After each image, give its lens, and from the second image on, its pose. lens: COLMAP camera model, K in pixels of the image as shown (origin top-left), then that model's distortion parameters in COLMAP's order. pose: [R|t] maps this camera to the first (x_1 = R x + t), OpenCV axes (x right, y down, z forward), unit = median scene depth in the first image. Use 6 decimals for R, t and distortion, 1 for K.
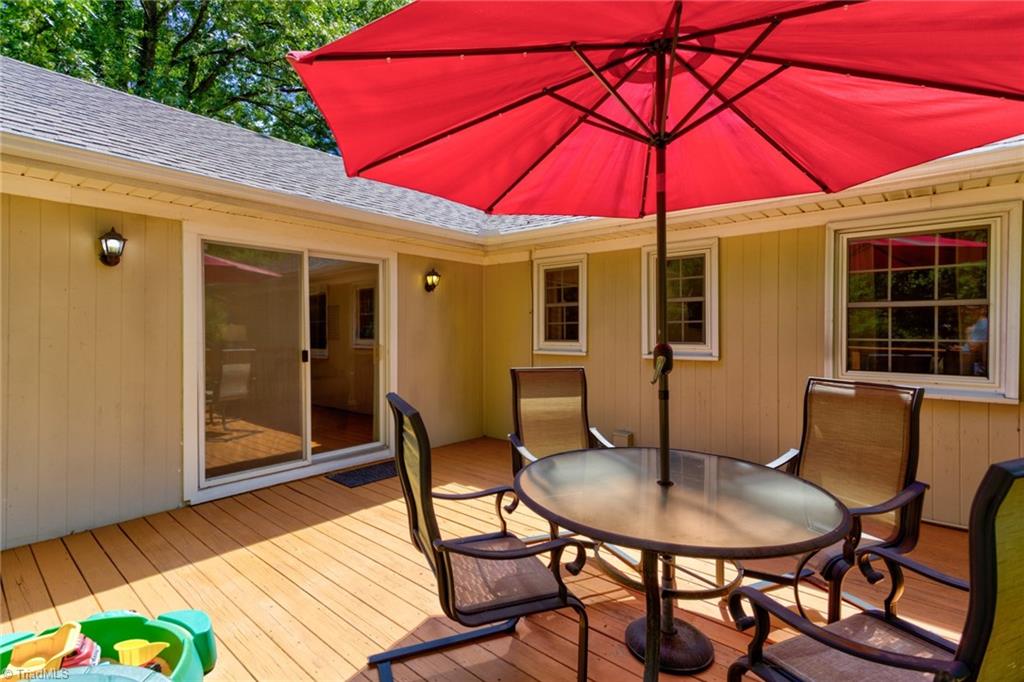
lens RADIAL K [[496.4, 0, 507.6], [0, 496.4, 334.6], [0, 0, 1]] dist [0.005090, 0.001061]
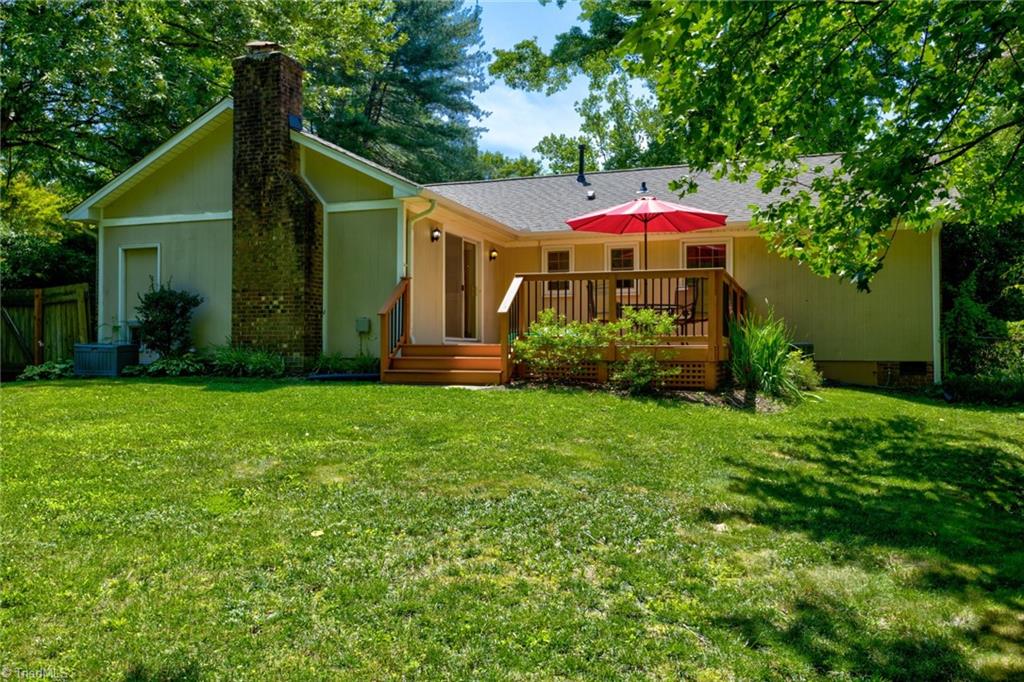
lens RADIAL K [[822.6, 0, 506.8], [0, 822.6, 345.9], [0, 0, 1]] dist [0.024968, -0.004907]
pose [[0.932242, 0.006420, 0.361778, -1.497398], [0.001276, 0.999778, -0.021029, 0.363170], [-0.361833, 0.020065, 0.932027, -2.281416]]
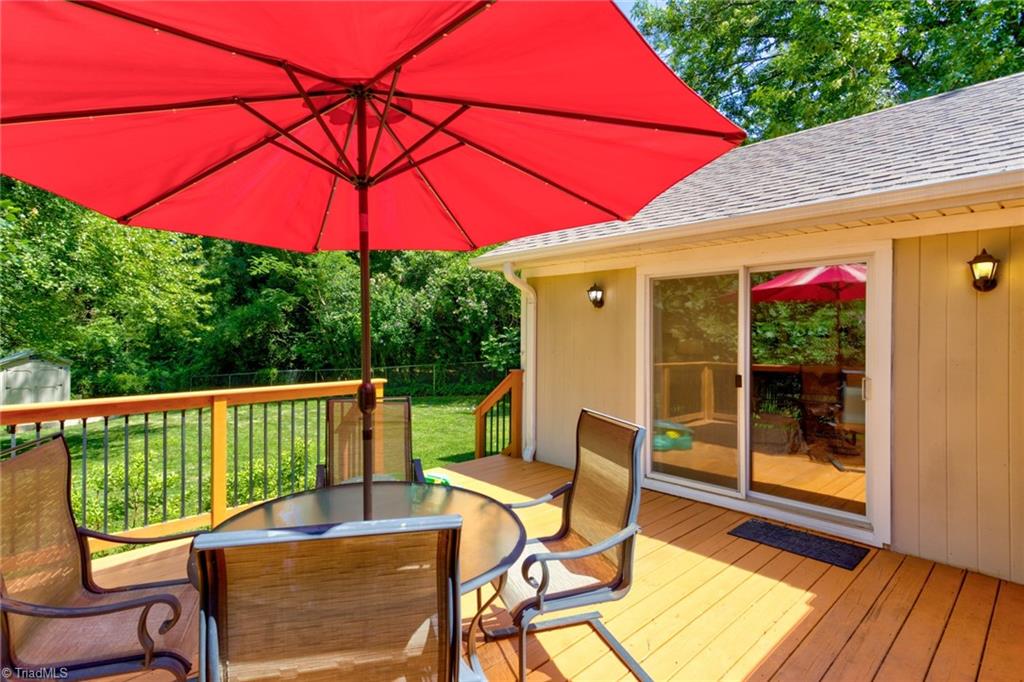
lens RADIAL K [[496.4, 0, 509.4], [0, 496.4, 340.3], [0, 0, 1]] dist [0.005090, 0.001061]
pose [[-0.096236, -0.004234, -0.995350, 0.570504], [-0.022200, 0.999751, -0.002106, -0.021481], [0.995111, 0.021894, -0.096306, 0.660154]]
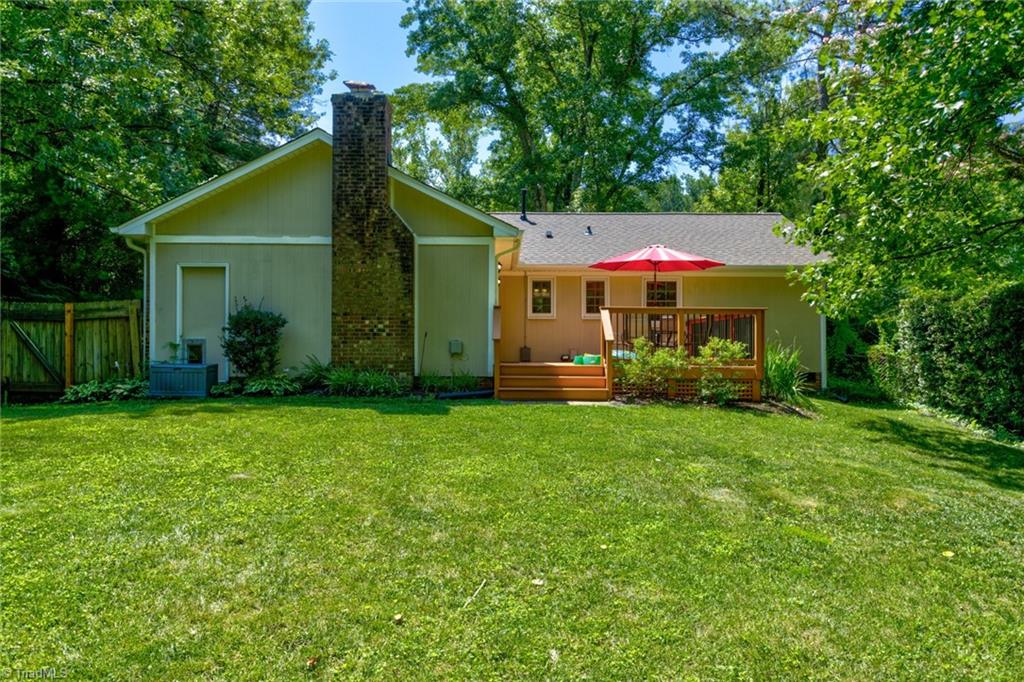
lens RADIAL K [[695.2, 0, 504.8], [0, 695.2, 350.3], [0, 0, 1]] dist [0.020882, 0.000514]
pose [[0.745527, 0.004171, 0.666462, -2.652310], [0.002600, 0.999955, -0.009166, 0.263267], [-0.666470, 0.008567, 0.745483, -1.558735]]
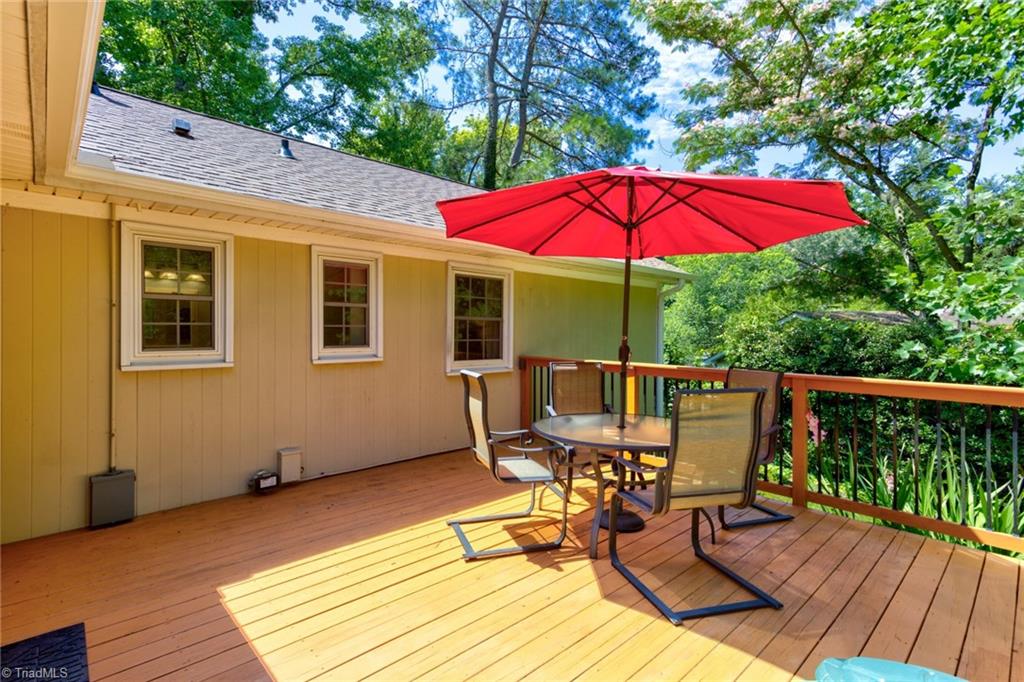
lens RADIAL K [[496.4, 0, 511.0], [0, 496.4, 335.2], [0, 0, 1]] dist [0.005090, 0.001061]
pose [[0.091162, -0.003078, 0.995831, -0.675676], [0.004382, 0.999987, 0.002689, -0.008377], [-0.995826, 0.004119, 0.091174, 0.589709]]
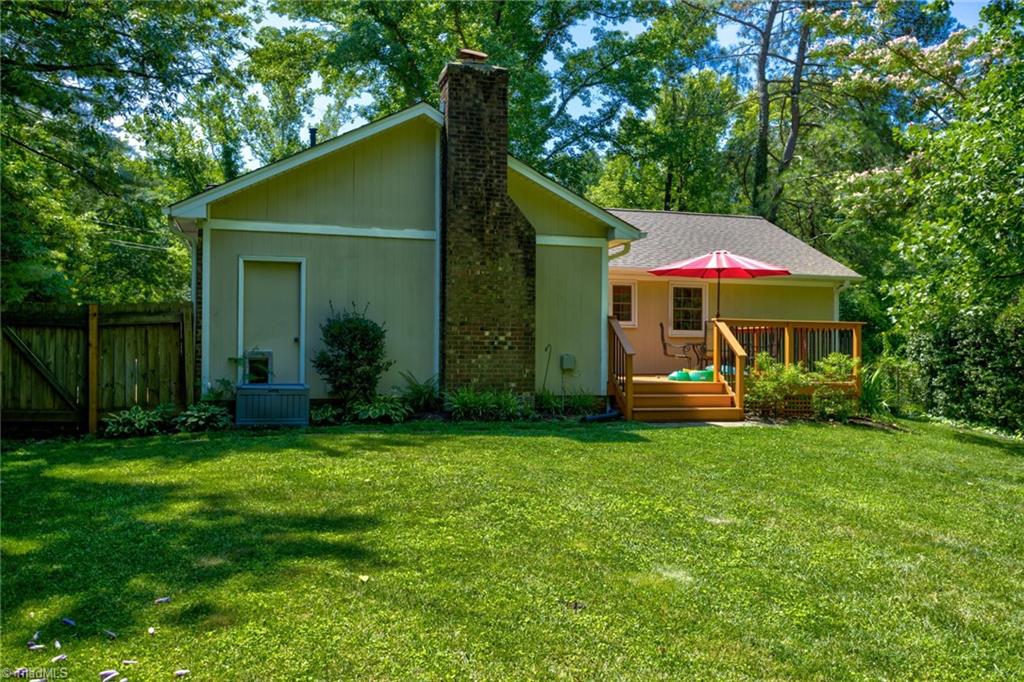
lens RADIAL K [[822.6, 0, 491.0], [0, 822.6, 343.7], [0, 0, 1]] dist [0.024968, -0.004907]
pose [[0.538326, 0.015075, 0.842602, -3.546173], [0.001039, 0.999827, -0.018552, 0.211965], [-0.842736, 0.010862, 0.538218, -0.659359]]
